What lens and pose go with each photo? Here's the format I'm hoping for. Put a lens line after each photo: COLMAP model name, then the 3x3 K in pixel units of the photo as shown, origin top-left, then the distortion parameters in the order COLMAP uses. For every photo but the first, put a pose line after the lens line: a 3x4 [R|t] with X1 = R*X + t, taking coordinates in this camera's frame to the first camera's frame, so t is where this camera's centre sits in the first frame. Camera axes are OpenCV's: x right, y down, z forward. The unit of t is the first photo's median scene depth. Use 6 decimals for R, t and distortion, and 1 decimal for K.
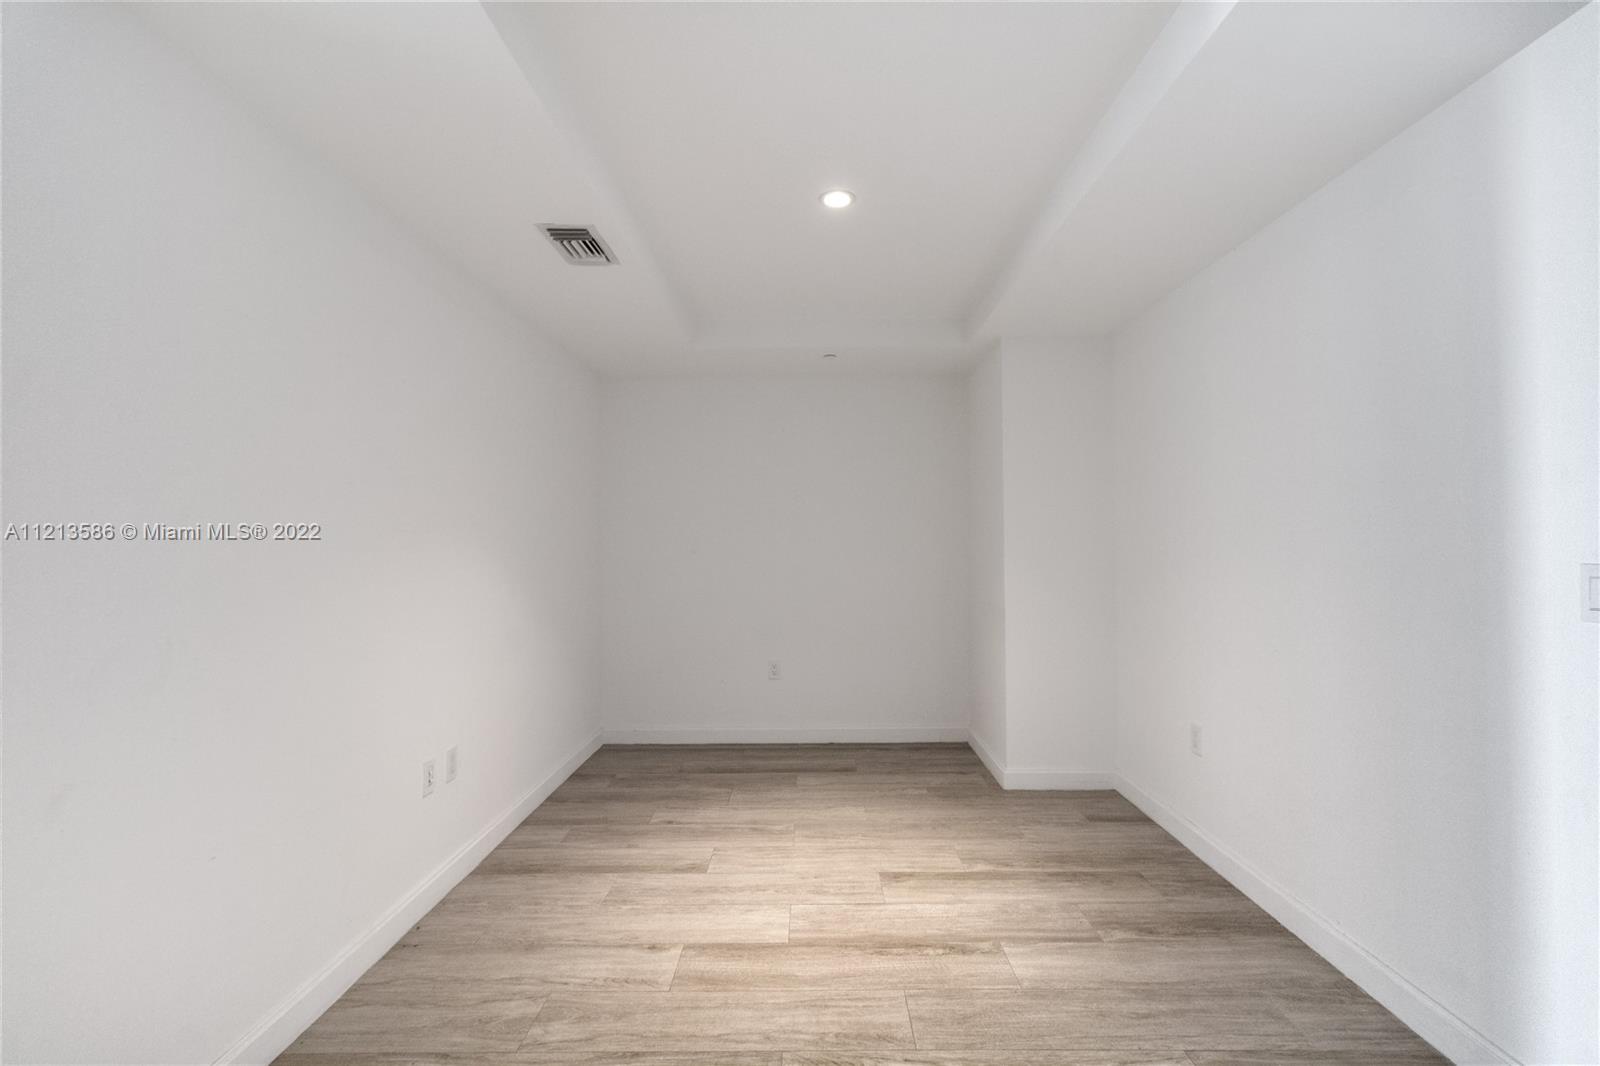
lens RADIAL K [[747.5, 0, 705.9], [0, 747.5, 544.4], [0, 0, 1]] dist [0.003460, 0.001046]
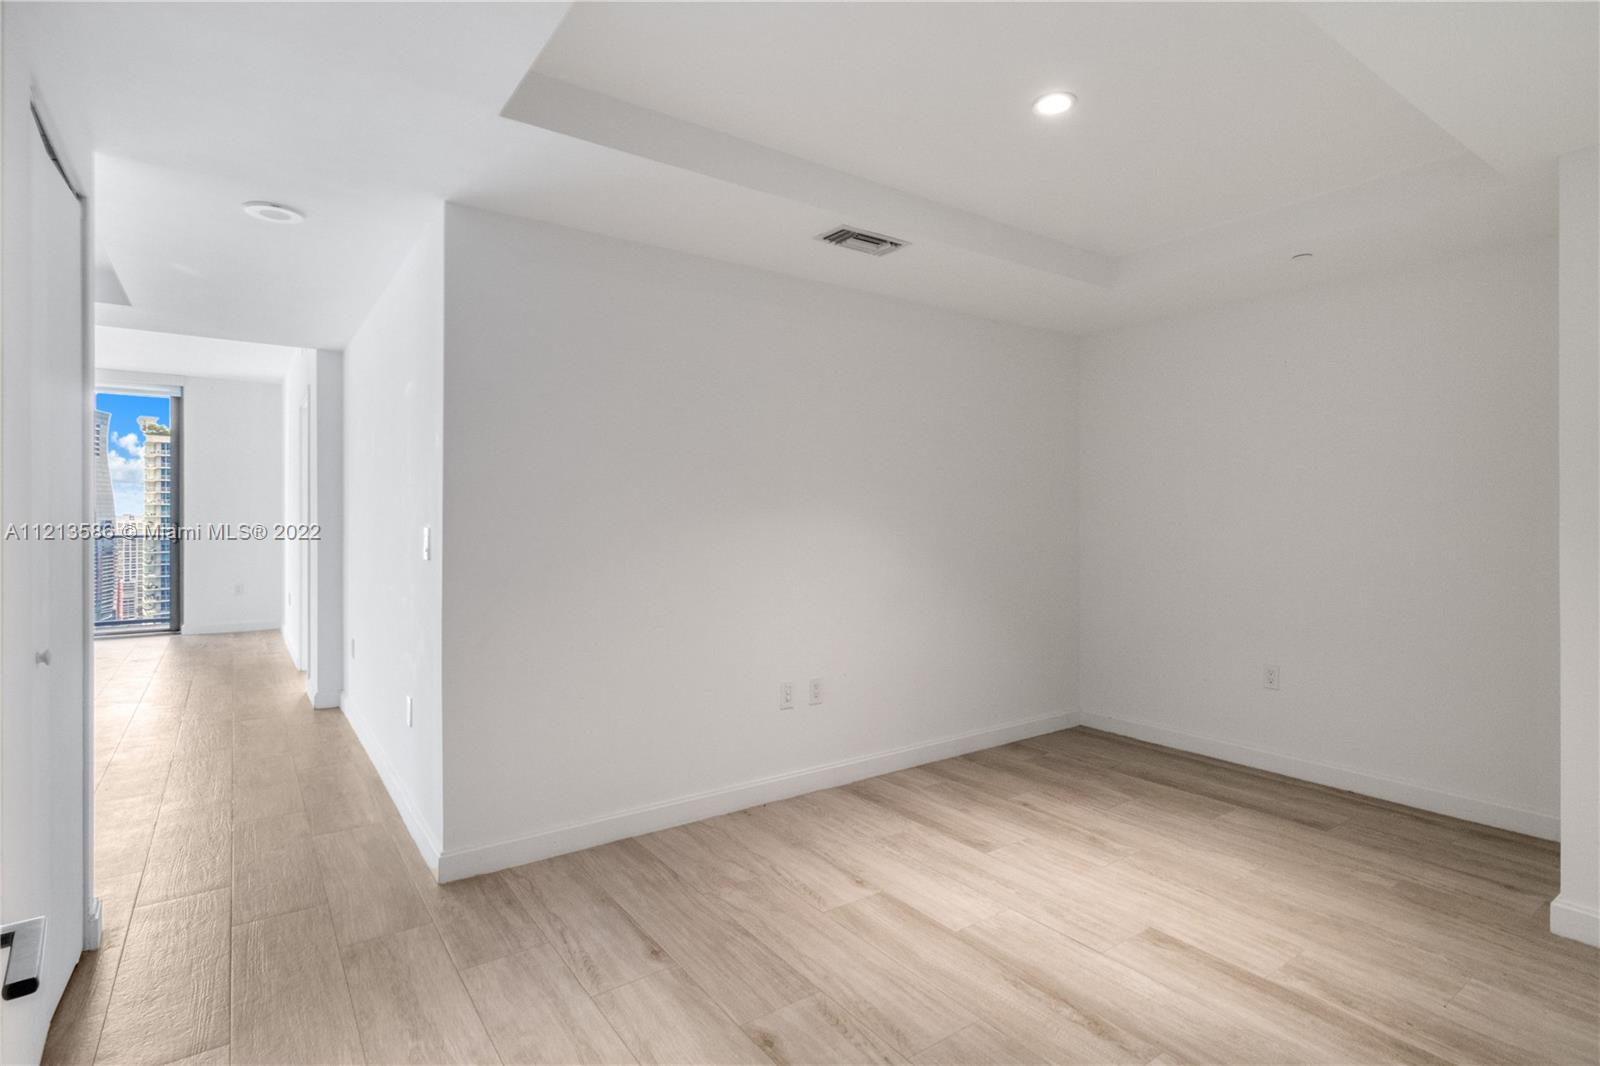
lens RADIAL K [[747.5, 0, 791.6], [0, 747.5, 521.5], [0, 0, 1]] dist [0.003460, 0.001046]
pose [[0.616380, 0.008751, -0.787401, 0.564785], [-0.003620, 0.999959, 0.008279, 0.007634], [0.787441, -0.002252, 0.616386, 0.203998]]
